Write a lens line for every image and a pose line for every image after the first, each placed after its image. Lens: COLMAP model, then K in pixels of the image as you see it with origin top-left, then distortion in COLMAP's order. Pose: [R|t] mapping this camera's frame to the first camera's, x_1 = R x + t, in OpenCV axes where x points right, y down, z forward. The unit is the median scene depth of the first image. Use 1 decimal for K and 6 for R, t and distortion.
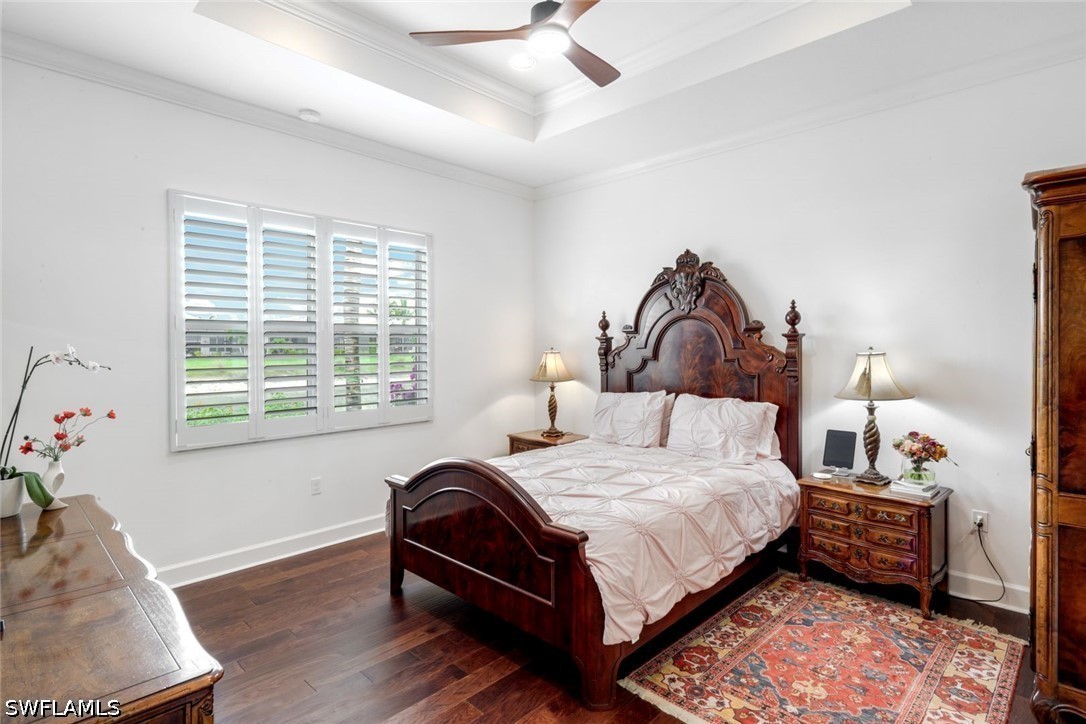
lens RADIAL K [[464.7, 0, 554.1], [0, 464.7, 355.0], [0, 0, 1]] dist [-0.000923, -0.000154]
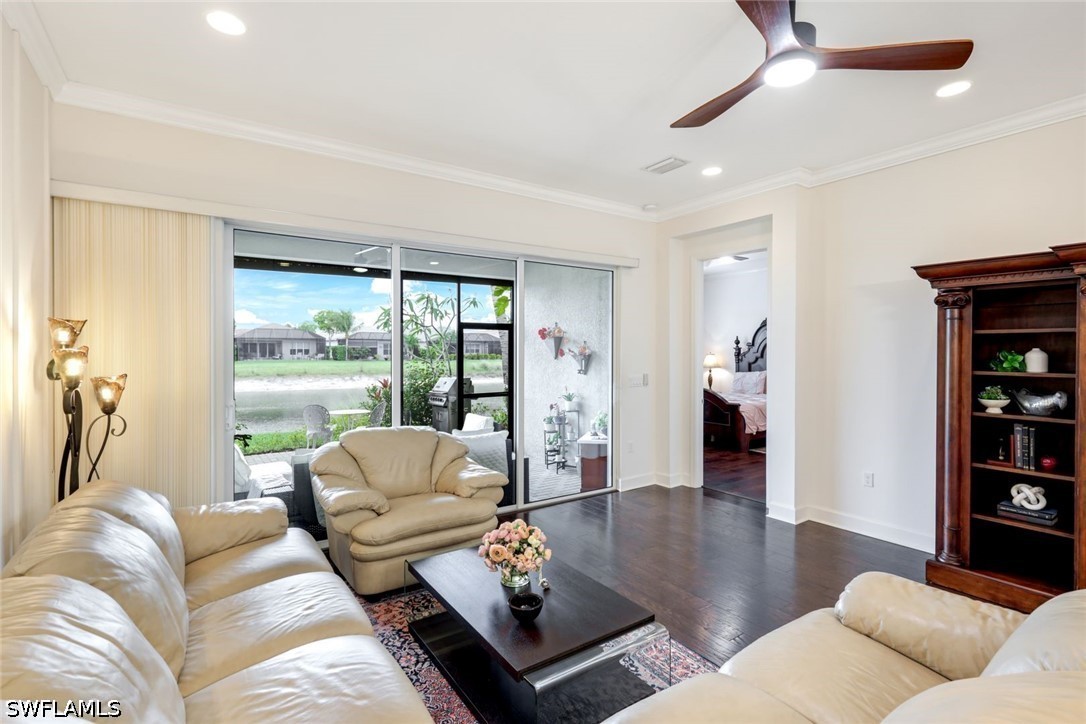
lens RADIAL K [[464.7, 0, 554.1], [0, 464.7, 355.0], [0, 0, 1]] dist [-0.000923, -0.000154]
pose [[0.977638, 0.010328, -0.210040, -0.289510], [-0.012404, 0.999886, -0.008572, 0.027239], [0.209928, 0.010986, 0.977655, -1.392896]]
